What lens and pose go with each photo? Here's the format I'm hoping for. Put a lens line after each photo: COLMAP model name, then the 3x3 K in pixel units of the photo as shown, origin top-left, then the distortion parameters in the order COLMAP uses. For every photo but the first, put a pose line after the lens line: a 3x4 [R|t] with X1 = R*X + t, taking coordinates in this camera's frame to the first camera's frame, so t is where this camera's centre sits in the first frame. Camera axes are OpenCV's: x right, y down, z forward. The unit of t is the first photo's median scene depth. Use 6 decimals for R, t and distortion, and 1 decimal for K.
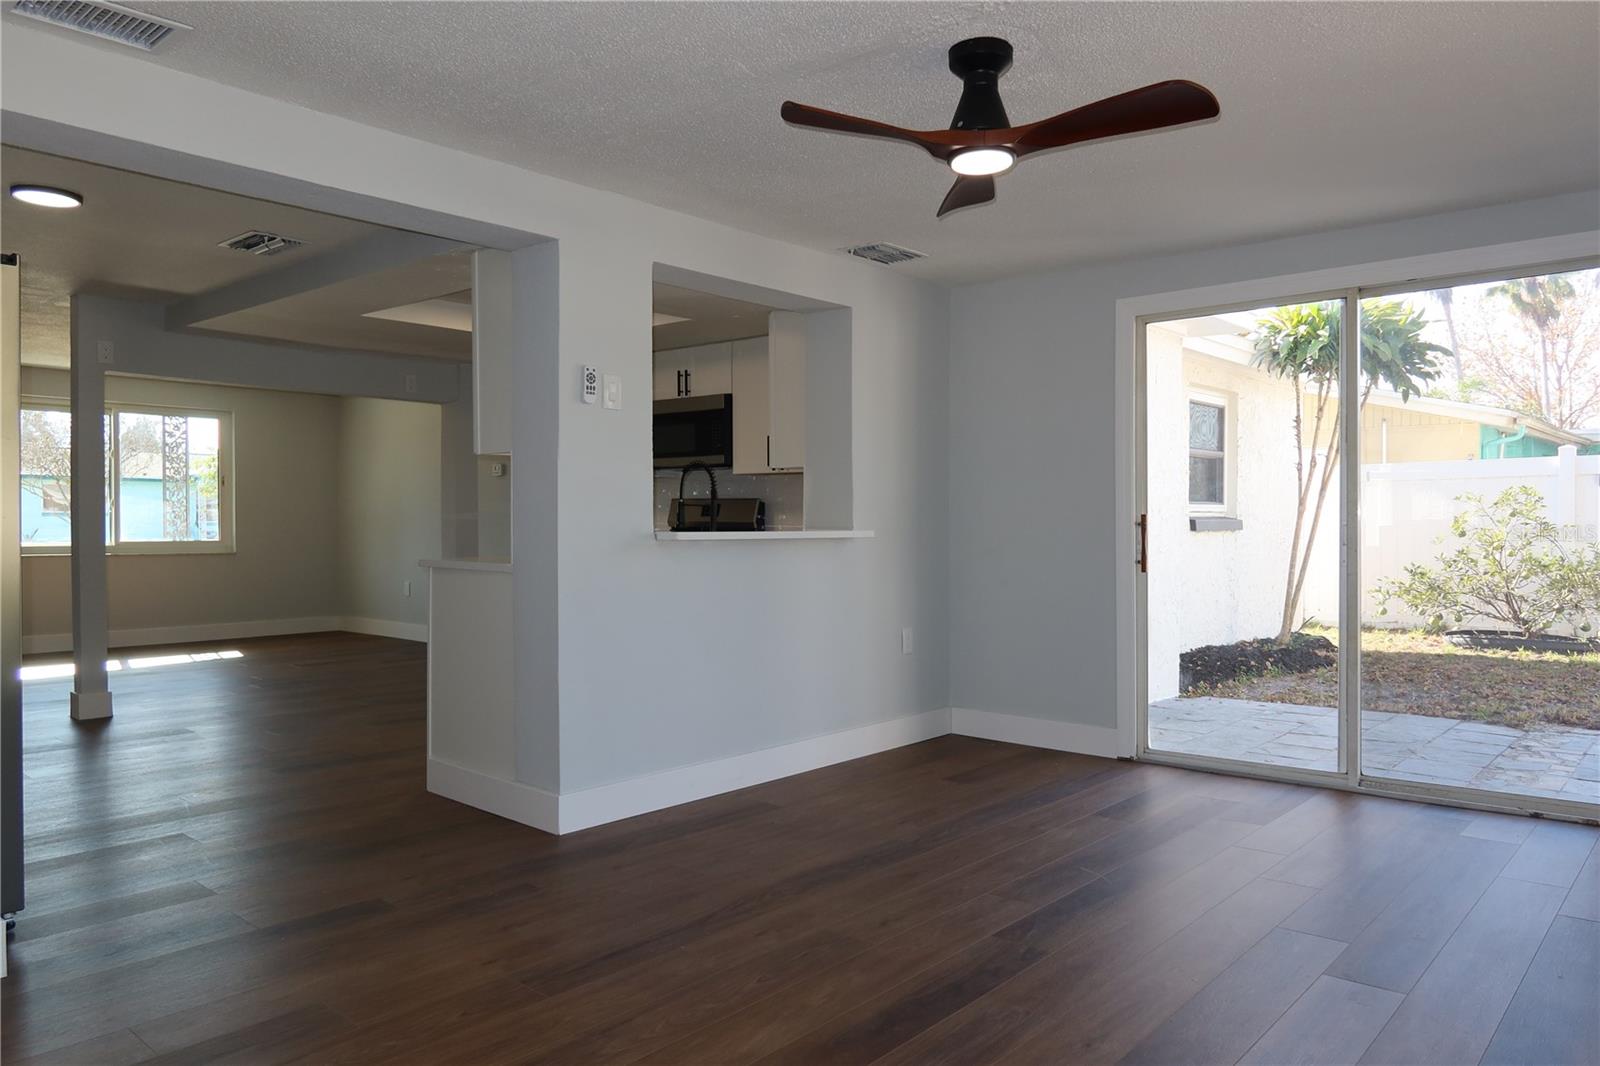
lens RADIAL K [[1110.3, 0, 800.0], [0, 1110.3, 533.0], [0, 0, 1]] dist [-0.025649, -0.002513]
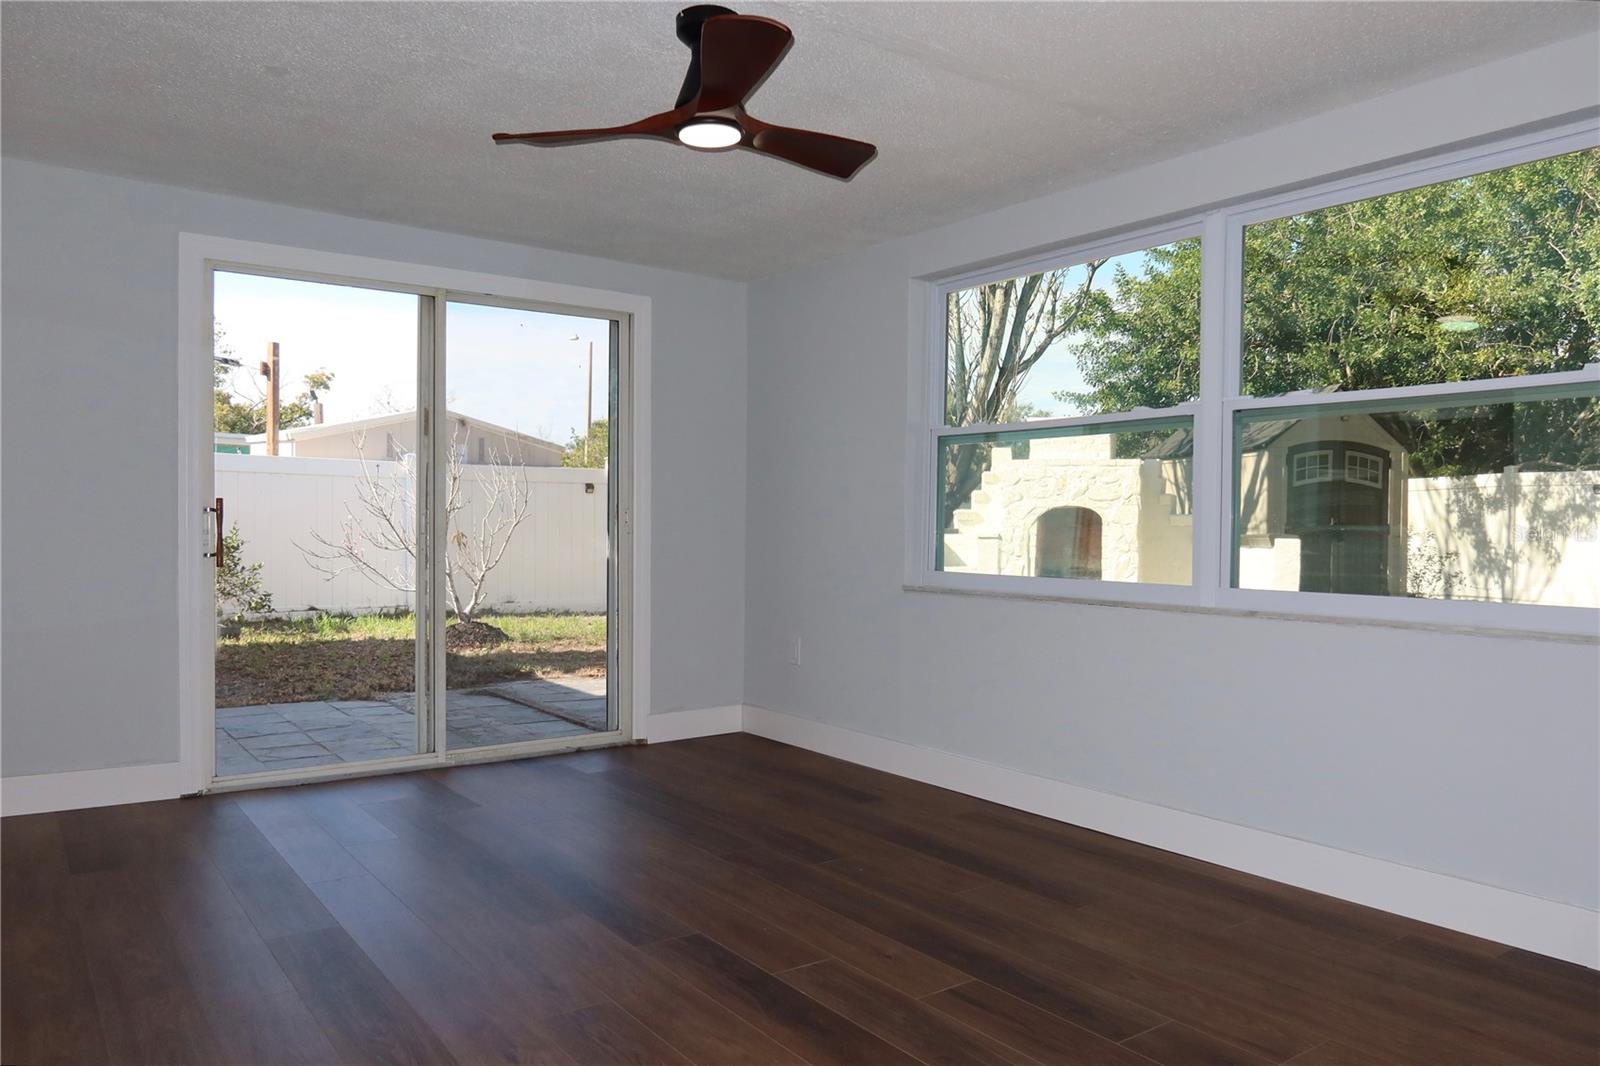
lens RADIAL K [[1123.5, 0, 800.0], [0, 1123.5, 533.0], [0, 0, 1]] dist [-0.008484, -0.003231]
pose [[0.227086, -0.002521, 0.973872, -0.417568], [-0.004412, 0.999984, 0.003618, 0.004601], [-0.973865, -0.005118, 0.227071, 0.378326]]
